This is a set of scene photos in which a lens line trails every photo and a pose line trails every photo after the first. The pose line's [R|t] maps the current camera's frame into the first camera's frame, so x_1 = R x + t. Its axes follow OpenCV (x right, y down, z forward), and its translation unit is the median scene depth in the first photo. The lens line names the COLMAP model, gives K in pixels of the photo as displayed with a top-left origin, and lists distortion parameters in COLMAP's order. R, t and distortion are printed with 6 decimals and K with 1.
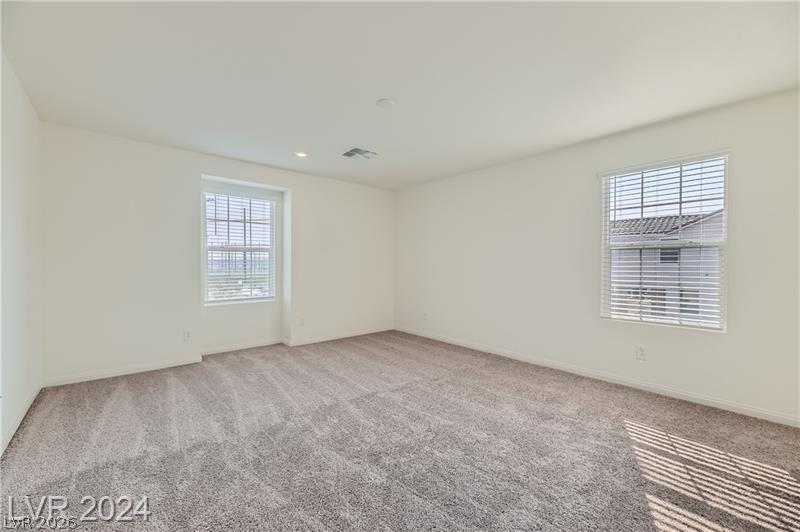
lens RADIAL K [[323.1, 0, 400.7], [0, 323.1, 267.6], [0, 0, 1]] dist [0.011682, 0.000169]
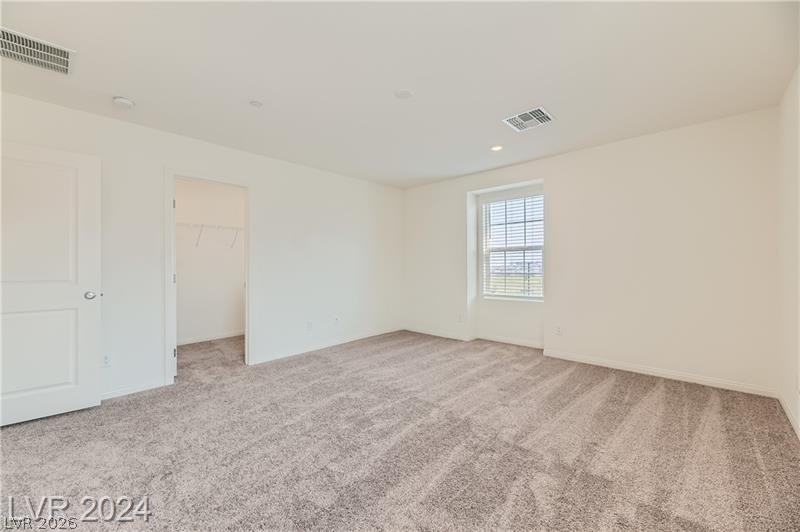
lens RADIAL K [[323.1, 0, 400.7], [0, 323.1, 267.6], [0, 0, 1]] dist [0.011682, 0.000169]
pose [[0.098504, 0.000827, -0.995136, 0.578278], [-0.004506, 0.999990, 0.000385, 0.003446], [0.995126, 0.004446, 0.098507, 0.587393]]
